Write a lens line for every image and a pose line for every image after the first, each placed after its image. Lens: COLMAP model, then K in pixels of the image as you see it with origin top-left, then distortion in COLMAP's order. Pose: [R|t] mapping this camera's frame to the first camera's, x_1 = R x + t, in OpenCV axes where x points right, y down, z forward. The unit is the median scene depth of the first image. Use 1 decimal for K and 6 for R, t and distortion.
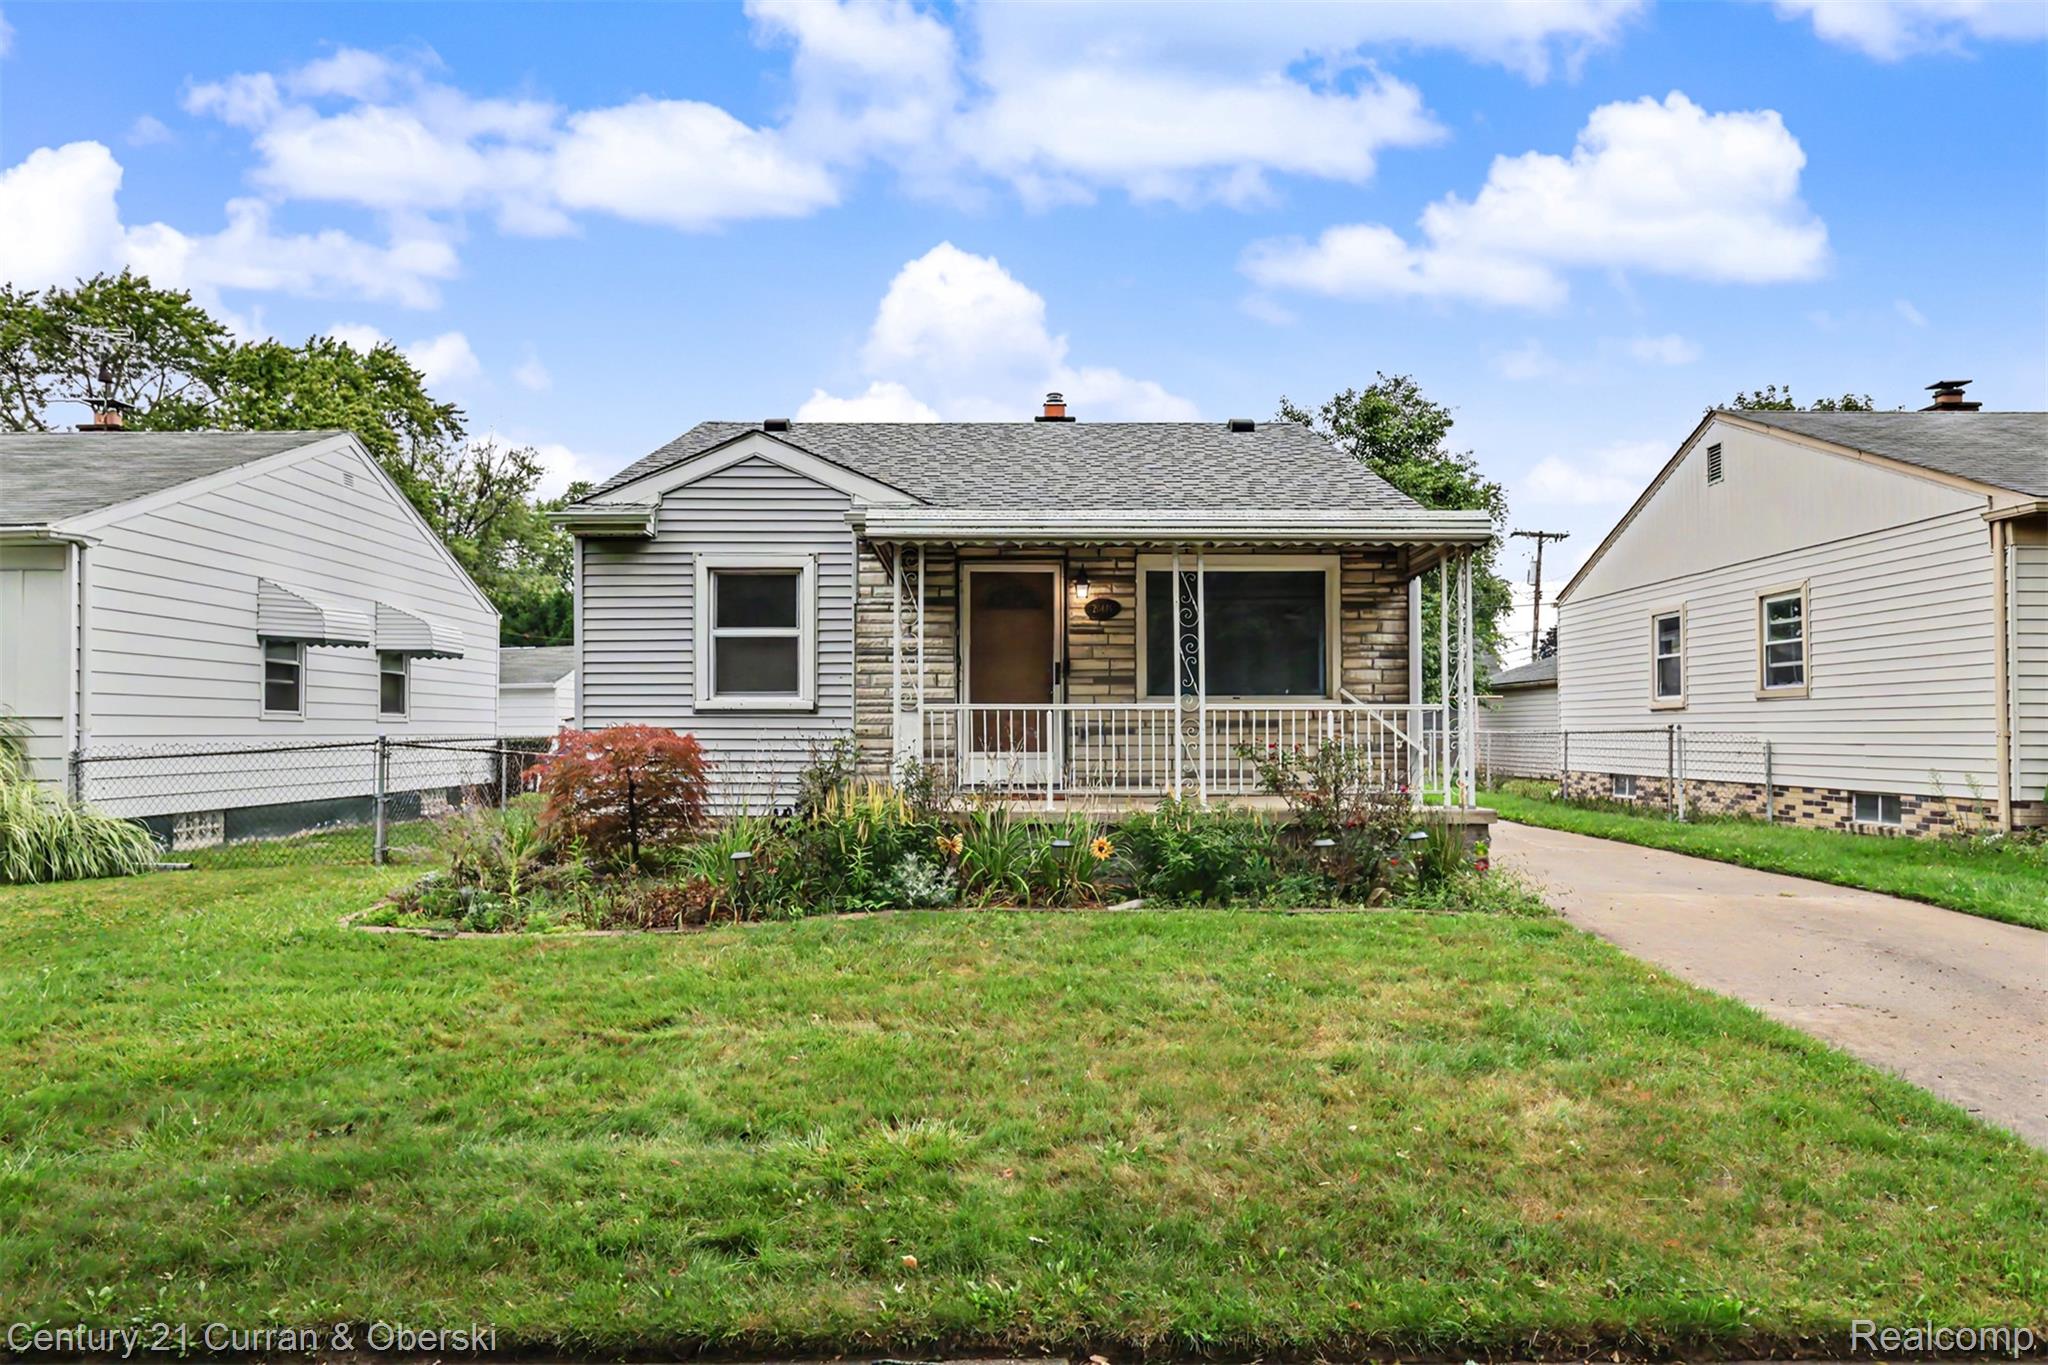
lens RADIAL K [[1195.2, 0, 1022.7], [0, 1195.2, 702.3], [0, 0, 1]] dist [-0.000190, 0.000644]
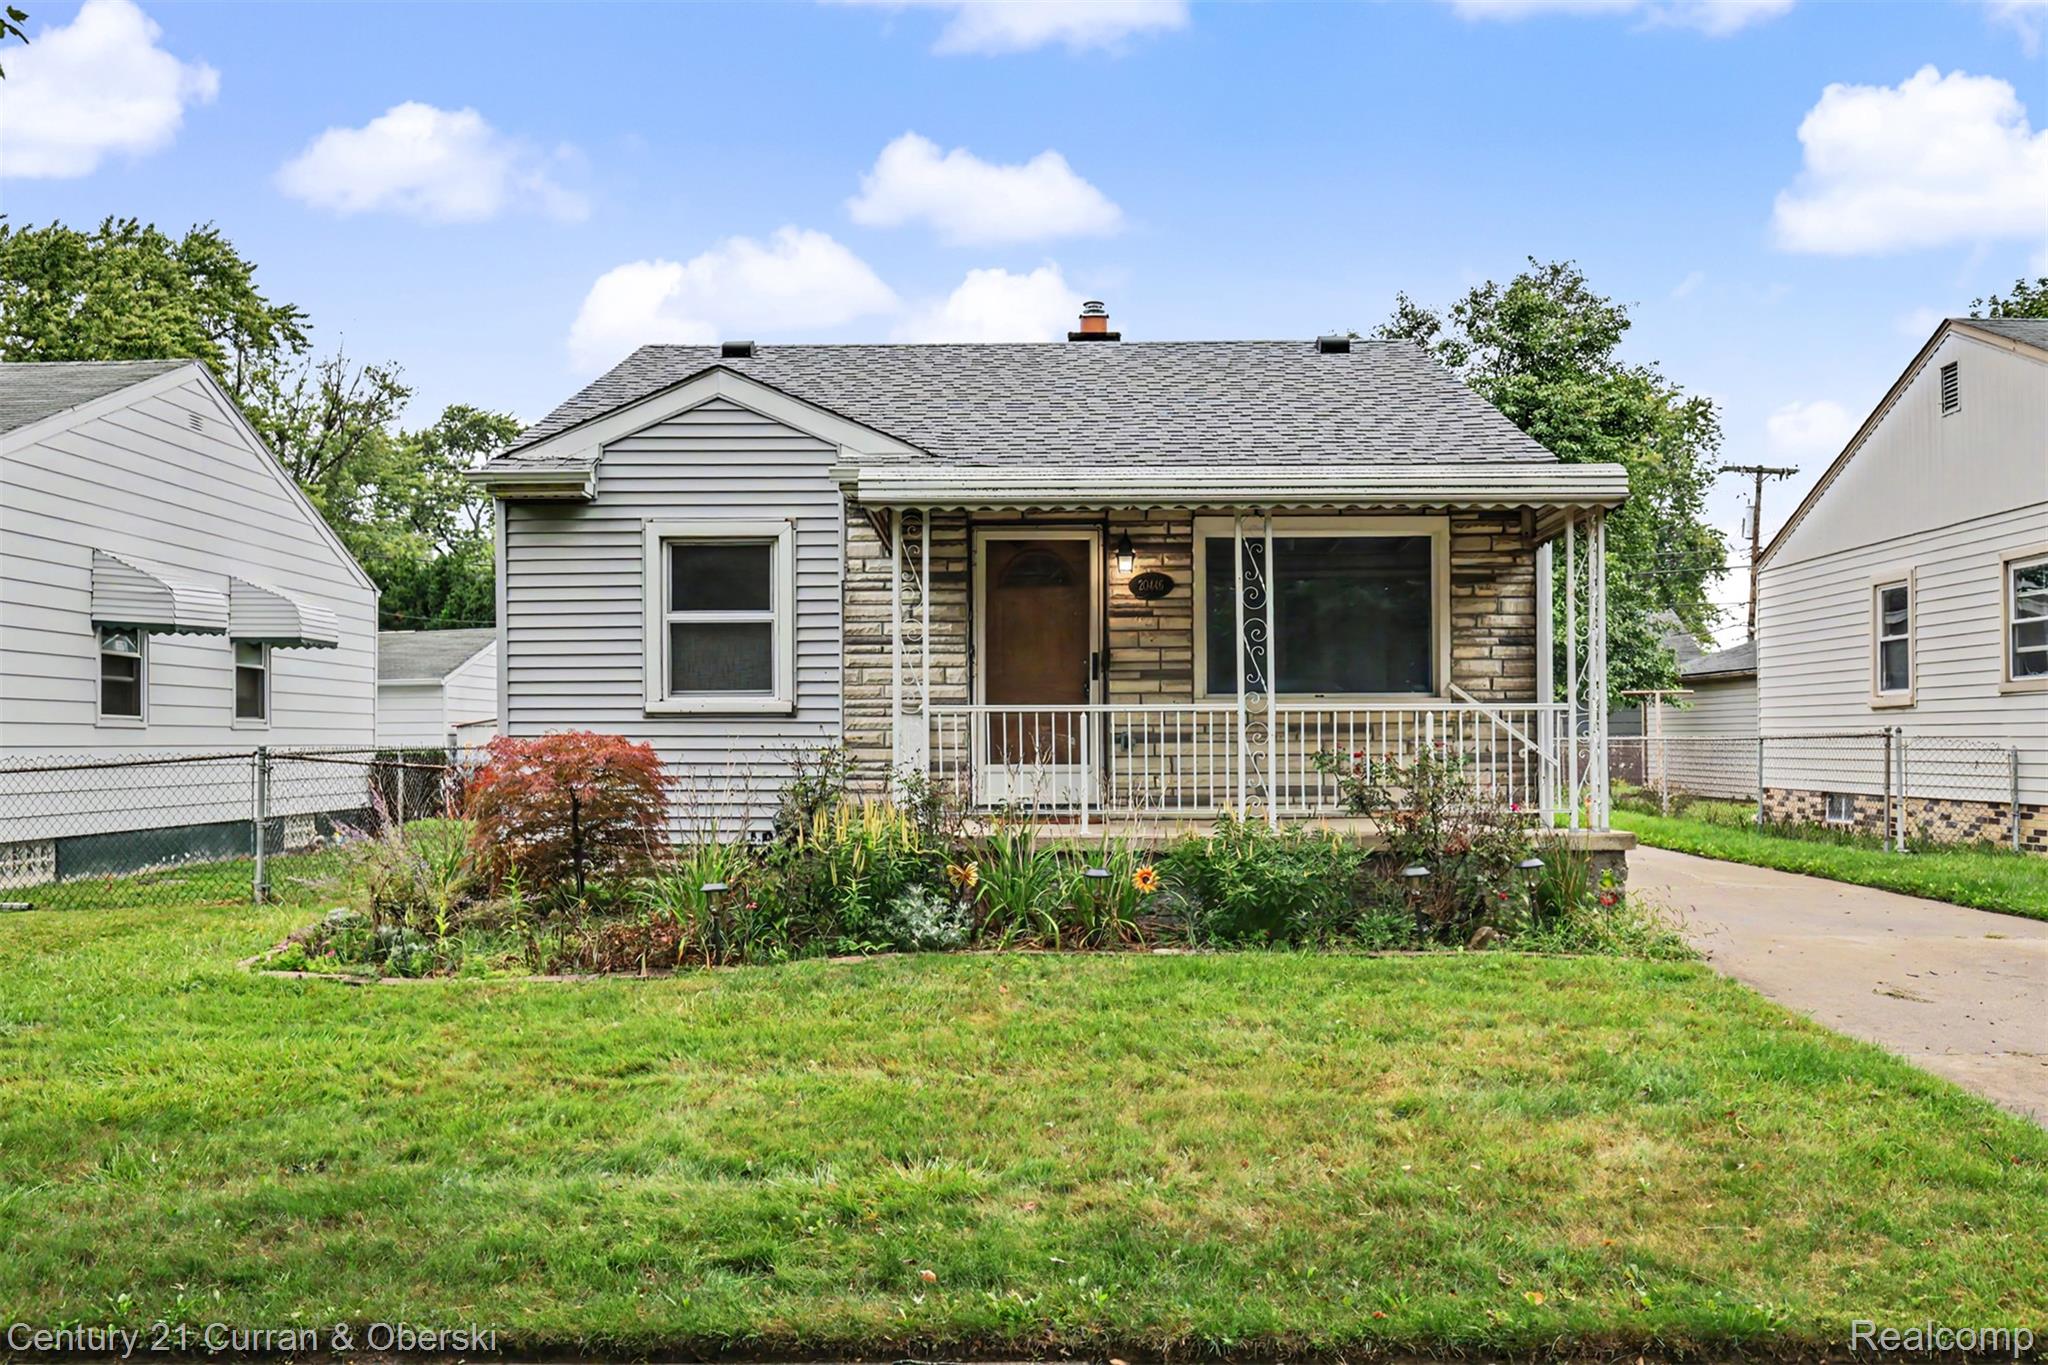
lens RADIAL K [[1643.1, 0, 1023.0], [0, 1643.1, 713.4], [0, 0, 1]] dist [-0.000115, -0.000872]
pose [[0.999773, -0.003348, -0.021018, 0.004173], [0.003510, 0.999965, 0.007652, -0.001111], [0.020992, -0.007724, 0.999750, -0.110202]]
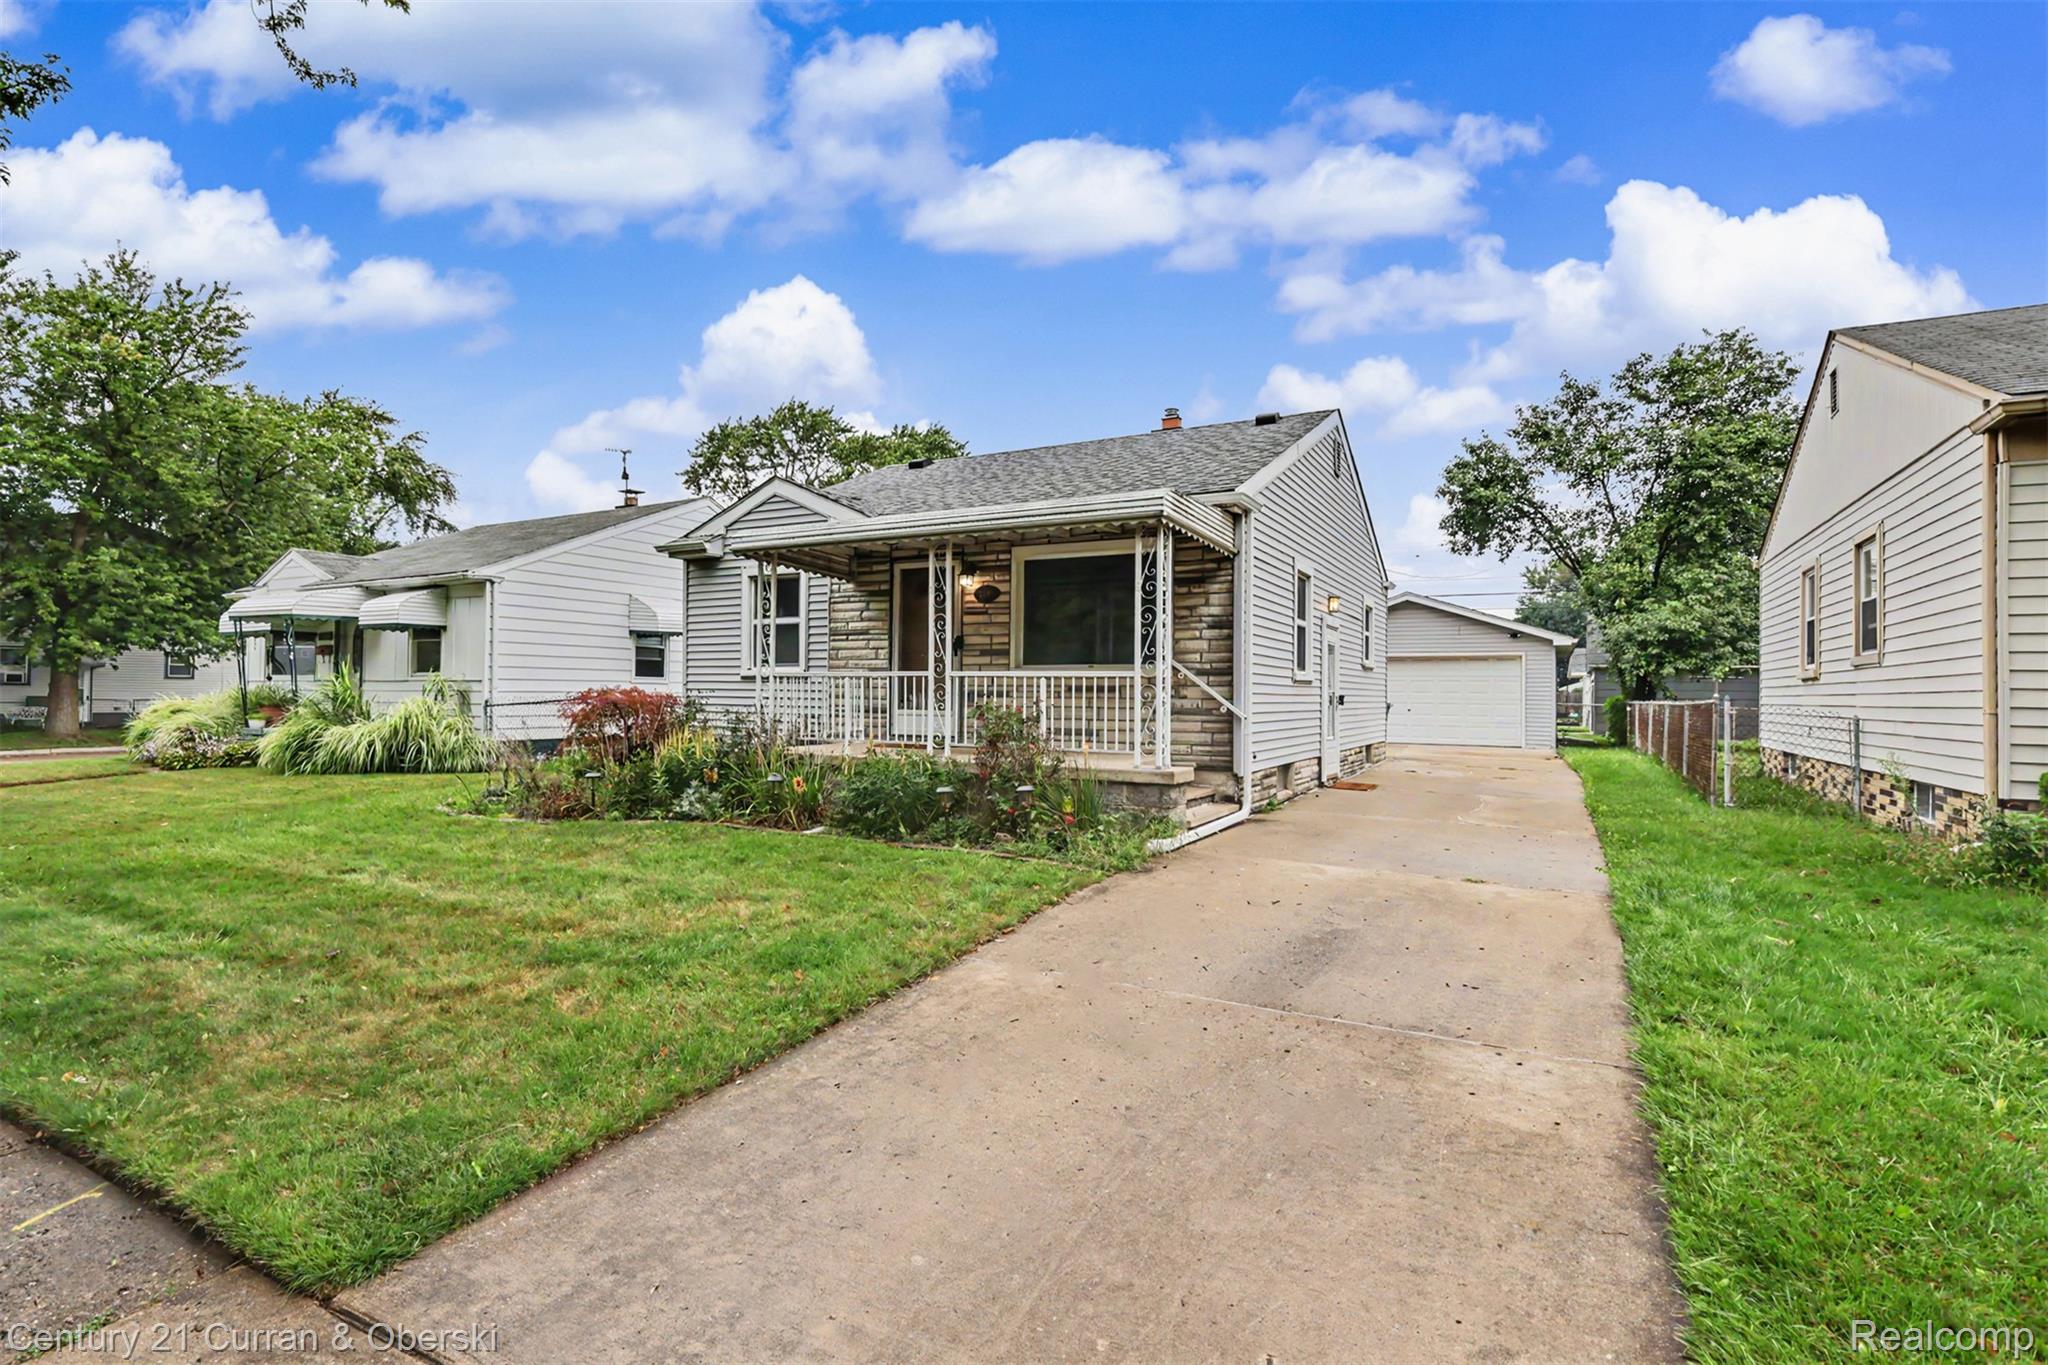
lens RADIAL K [[964.8, 0, 1024.0], [0, 964.8, 682.5], [0, 0, 1]] dist [-0.009976, -0.000154]
pose [[0.870975, 0.003930, -0.491311, 0.621072], [0.000463, 0.999961, 0.008820, 0.003666], [0.491327, -0.007910, 0.870939, 0.172648]]
